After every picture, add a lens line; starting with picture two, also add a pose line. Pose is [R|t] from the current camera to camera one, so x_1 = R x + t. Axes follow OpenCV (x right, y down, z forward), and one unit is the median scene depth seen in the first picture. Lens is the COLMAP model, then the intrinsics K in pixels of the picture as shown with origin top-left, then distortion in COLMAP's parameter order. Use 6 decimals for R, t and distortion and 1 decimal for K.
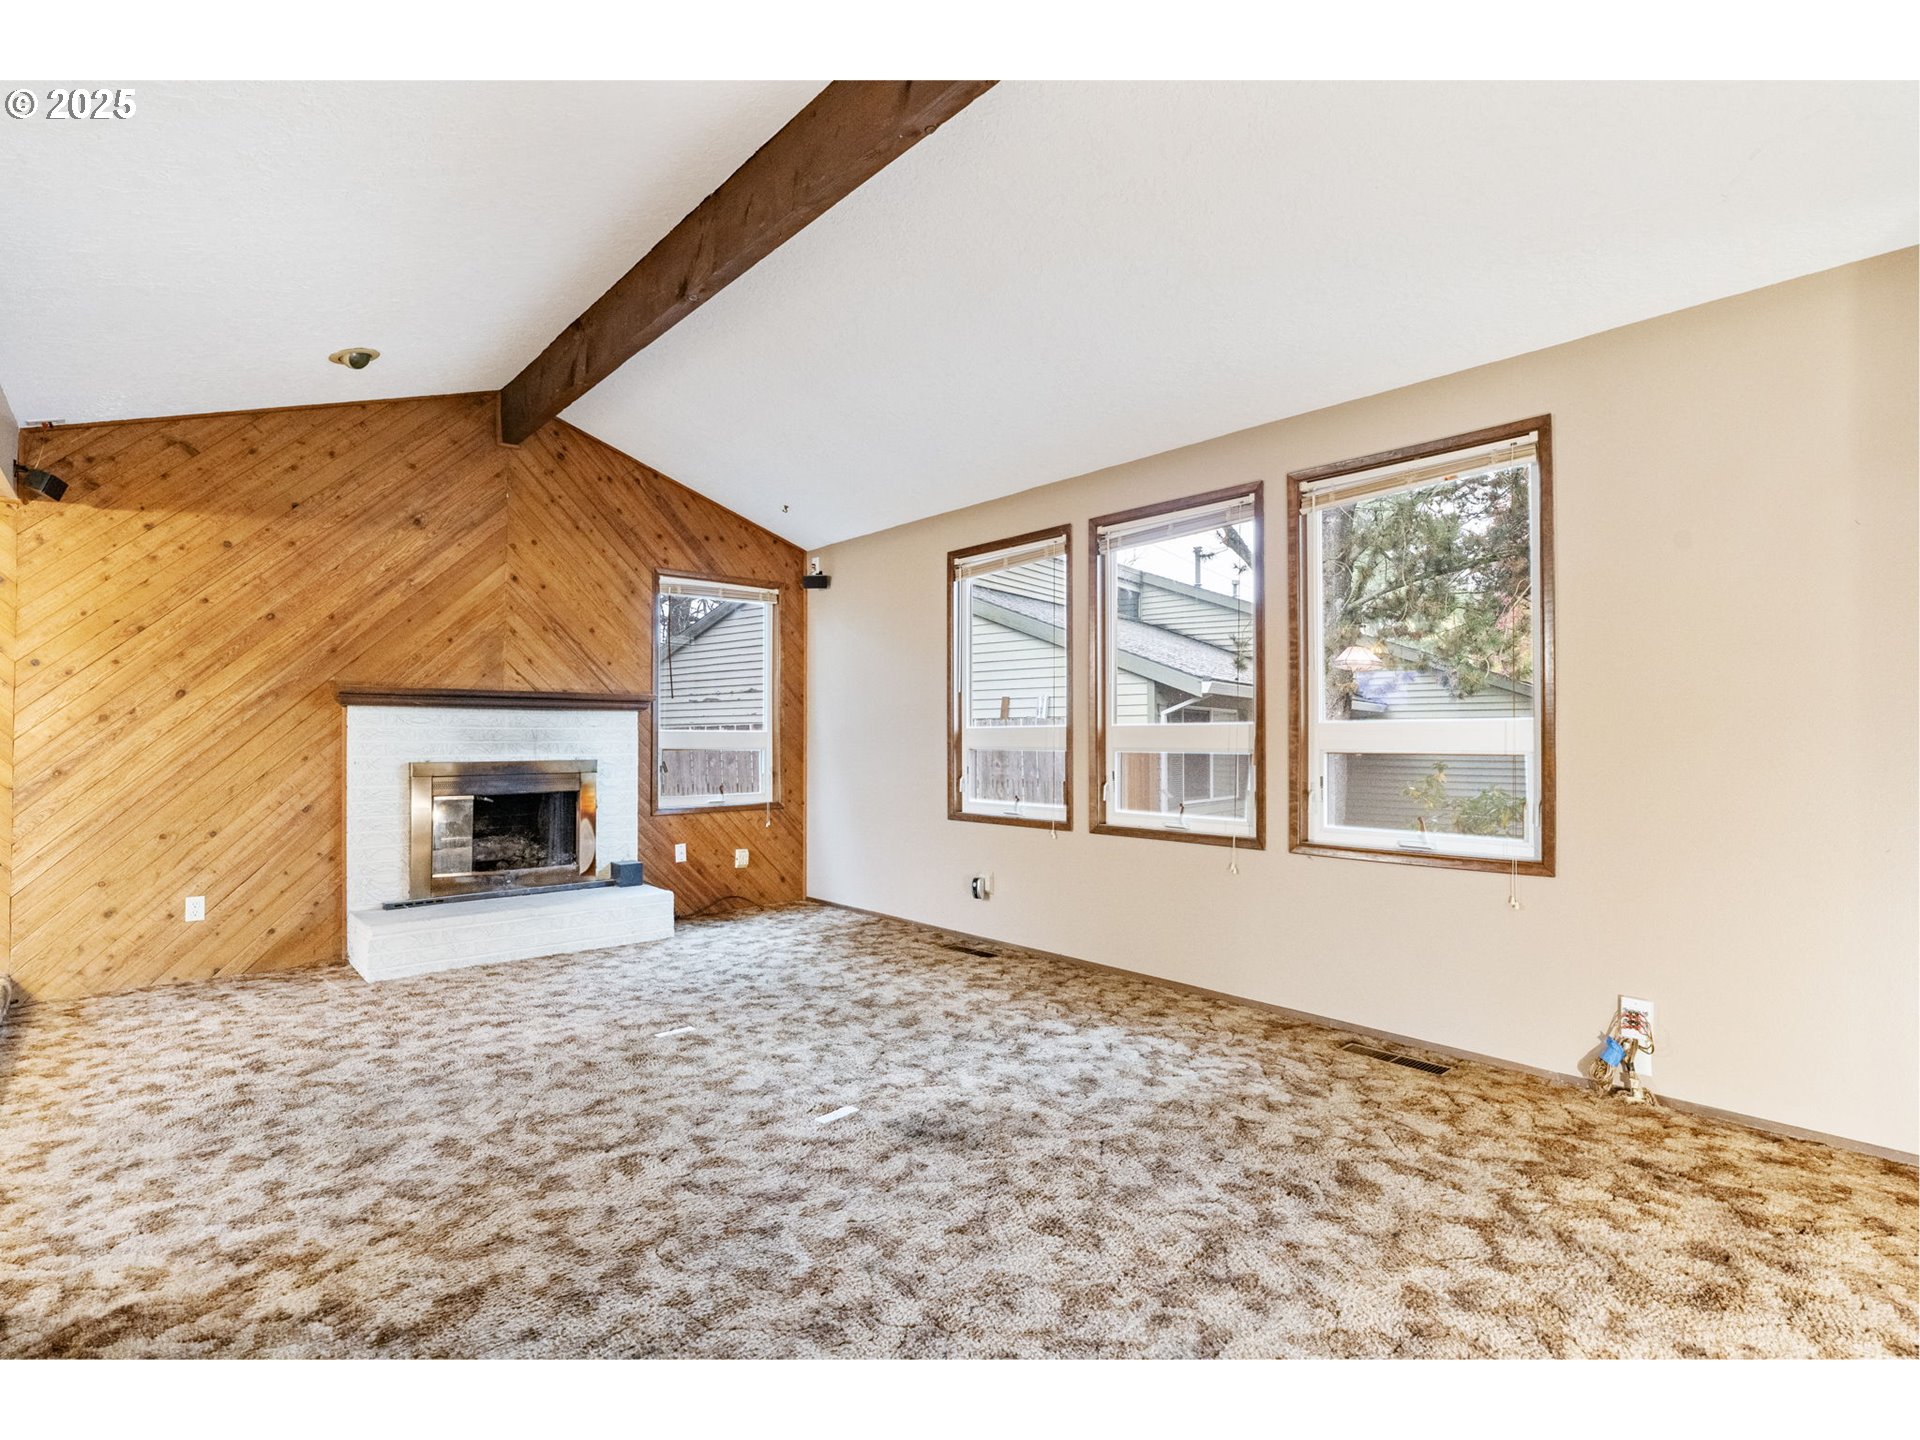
lens RADIAL K [[946.5, 0, 971.9], [0, 946.5, 739.3], [0, 0, 1]] dist [-0.001341, 0.000038]
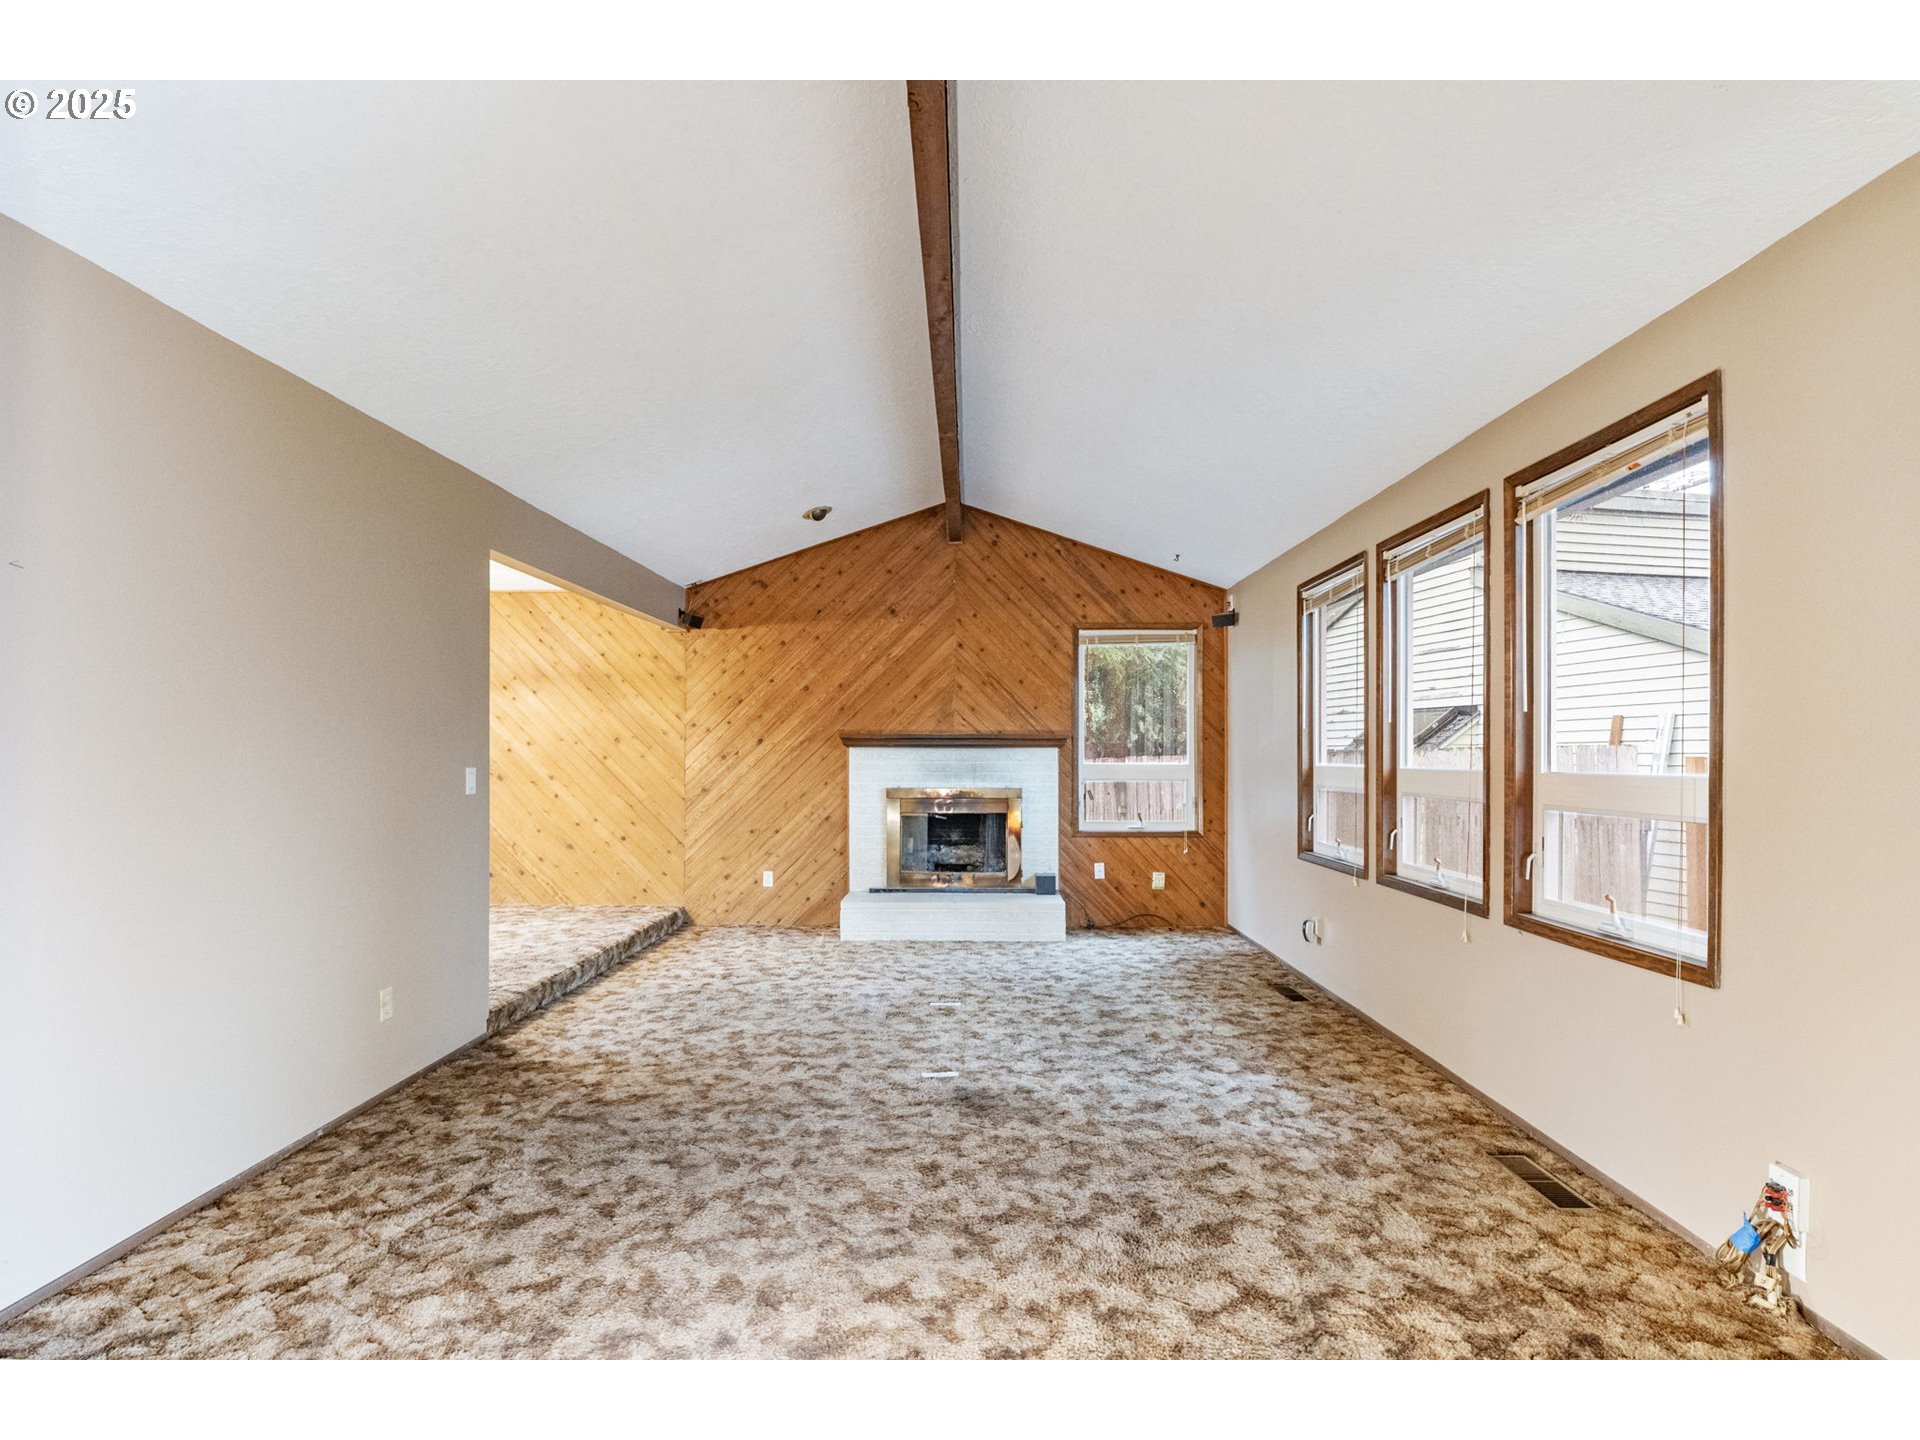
lens RADIAL K [[993.4, 0, 967.0], [0, 993.4, 764.6], [0, 0, 1]] dist [-0.001194, 0.000067]
pose [[0.738532, 0.010277, -0.674140, 0.549462], [-0.003317, 0.999927, 0.011610, -0.030928], [0.674210, -0.006338, 0.738513, 0.013959]]
